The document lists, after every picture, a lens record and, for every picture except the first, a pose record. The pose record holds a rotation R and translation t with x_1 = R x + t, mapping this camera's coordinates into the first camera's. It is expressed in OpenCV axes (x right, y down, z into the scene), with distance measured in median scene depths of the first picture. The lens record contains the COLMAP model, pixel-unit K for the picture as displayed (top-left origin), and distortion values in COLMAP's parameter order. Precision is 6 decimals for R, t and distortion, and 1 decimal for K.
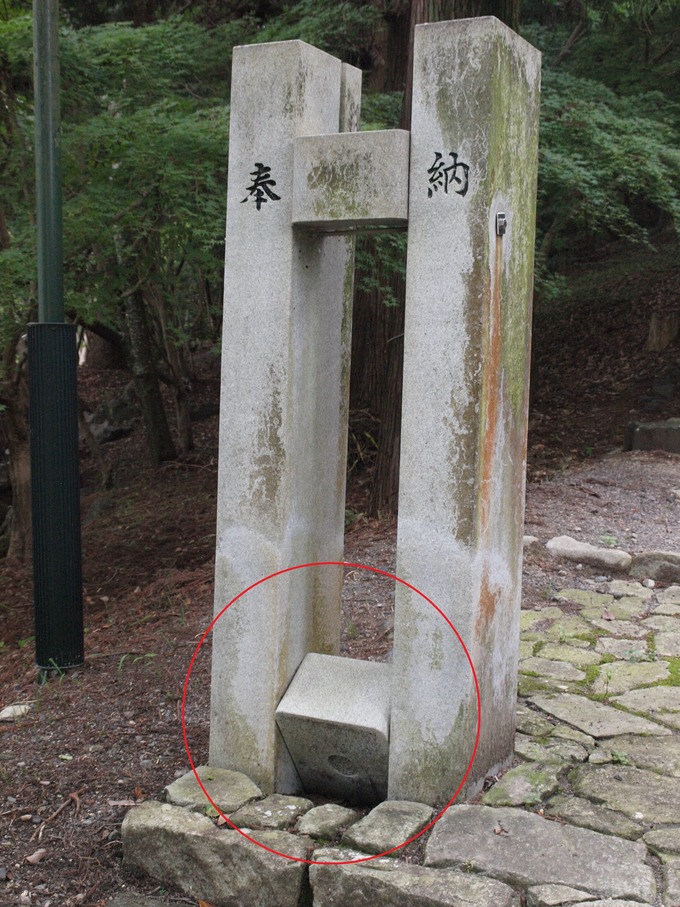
lens RADIAL K [[1291.8, 0, 340.0], [0, 1291.8, 453.5], [0, 0, 1]] dist [-0.029835, -0.050964]
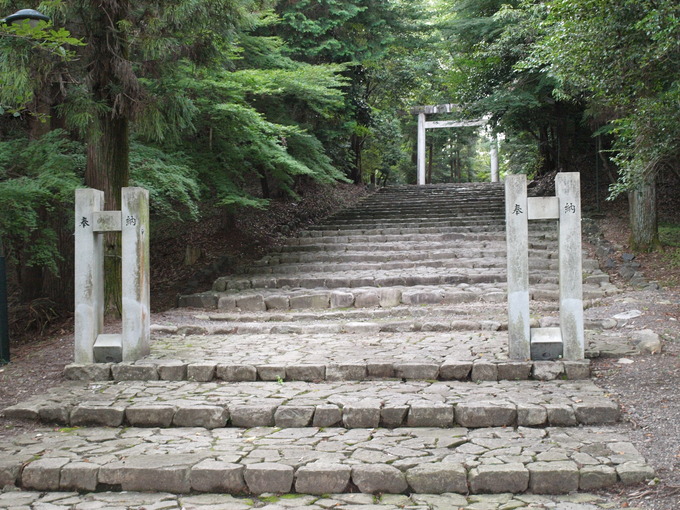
lens RADIAL K [[968.5, 0, 340.0], [0, 968.5, 255.0], [0, 0, 1]] dist [-0.029835, -0.050964]
pose [[0.926112, -0.028836, 0.376144, -0.479540], [0.064906, 0.994386, -0.083574, 0.218523], [-0.371622, 0.101812, 0.922785, -2.227081]]
